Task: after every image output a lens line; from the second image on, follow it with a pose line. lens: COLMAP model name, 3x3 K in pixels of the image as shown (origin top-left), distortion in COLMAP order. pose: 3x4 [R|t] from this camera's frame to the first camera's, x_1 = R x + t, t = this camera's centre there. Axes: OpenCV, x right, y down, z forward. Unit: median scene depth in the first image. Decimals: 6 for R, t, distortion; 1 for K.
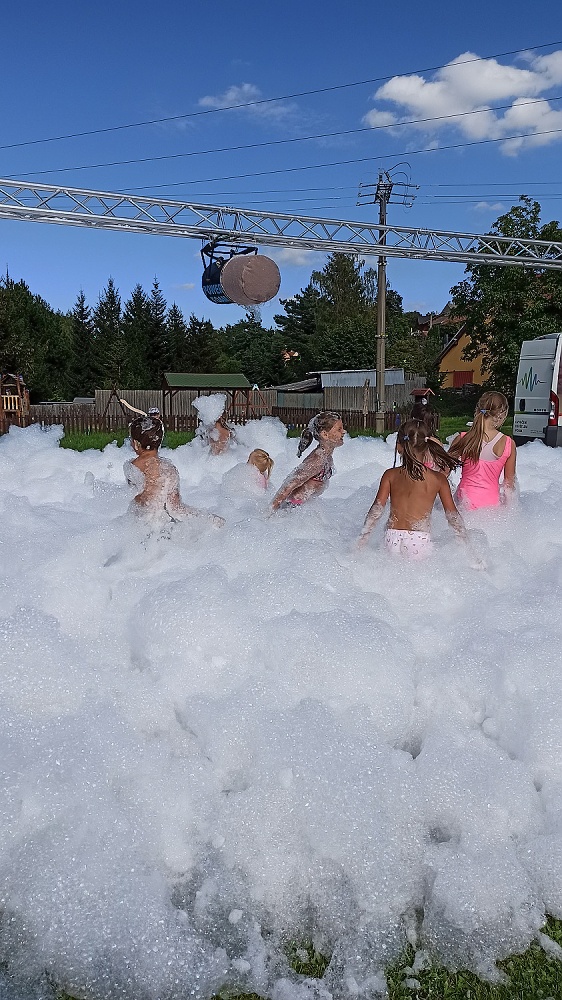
lens RADIAL K [[747.2, 0, 281.3], [0, 747.2, 504.2], [0, 0, 1]] dist [0.049134, -0.011786]
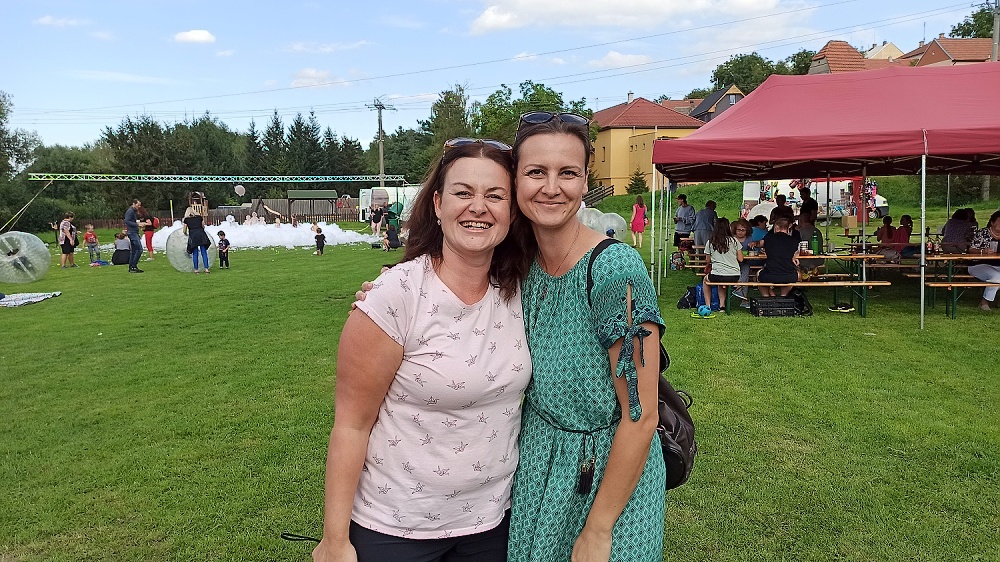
lens RADIAL K [[747.2, 0, 503.9], [0, 747.2, 276.4], [0, 0, 1]] dist [0.049134, -0.011786]
pose [[0.998933, -0.019186, 0.041998, 0.099584], [0.020564, 0.999255, -0.032645, 0.033539], [-0.041340, 0.033474, 0.998584, -0.277656]]
